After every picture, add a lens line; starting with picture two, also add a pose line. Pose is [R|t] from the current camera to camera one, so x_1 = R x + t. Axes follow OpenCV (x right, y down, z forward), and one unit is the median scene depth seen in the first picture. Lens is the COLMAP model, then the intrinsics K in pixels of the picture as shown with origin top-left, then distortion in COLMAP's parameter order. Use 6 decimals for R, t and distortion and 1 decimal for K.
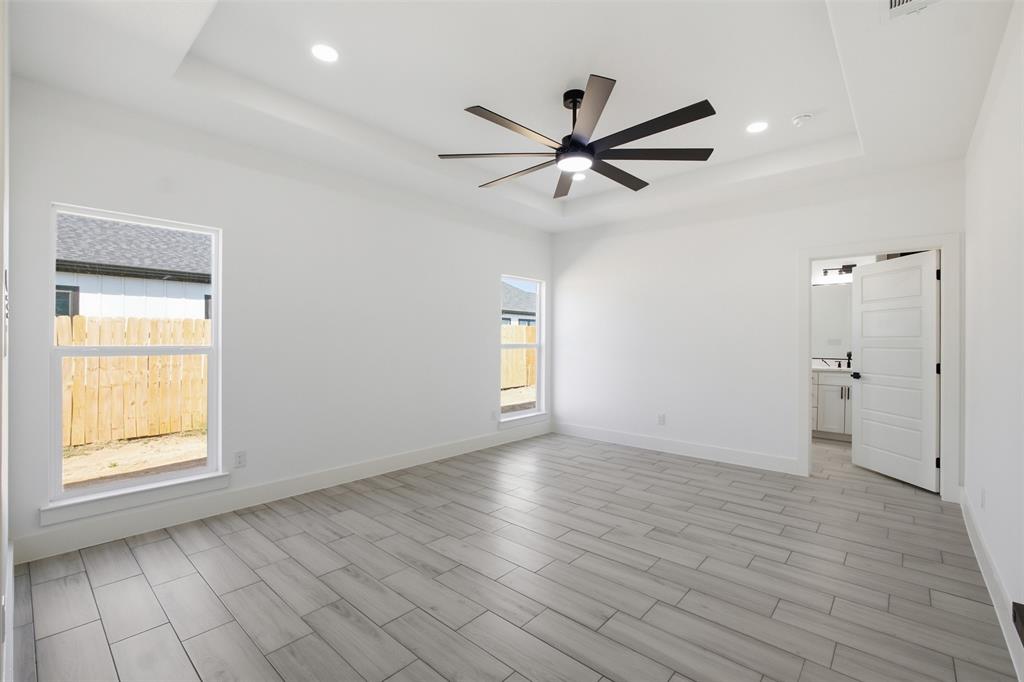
lens RADIAL K [[446.1, 0, 509.0], [0, 446.1, 344.1], [0, 0, 1]] dist [-0.004508, -0.000349]
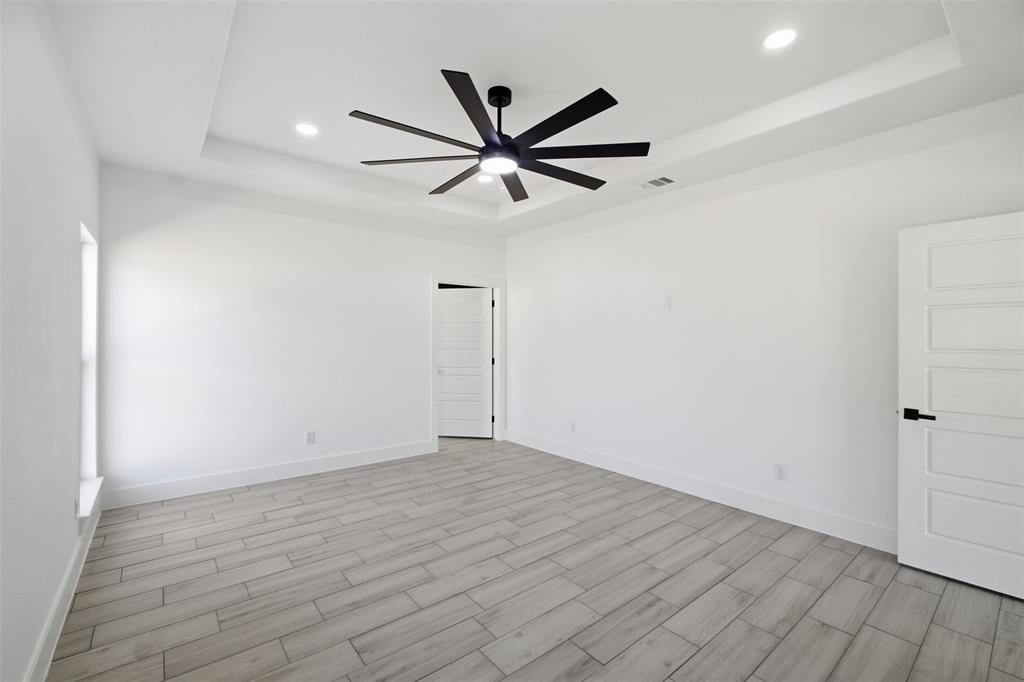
lens RADIAL K [[446.1, 0, 514.5], [0, 446.1, 336.0], [0, 0, 1]] dist [-0.004508, -0.000349]
pose [[0.153028, -0.001695, 0.988220, -0.644617], [0.000765, 0.999998, 0.001597, -0.040386], [-0.988222, 0.000511, 0.153029, 0.679803]]
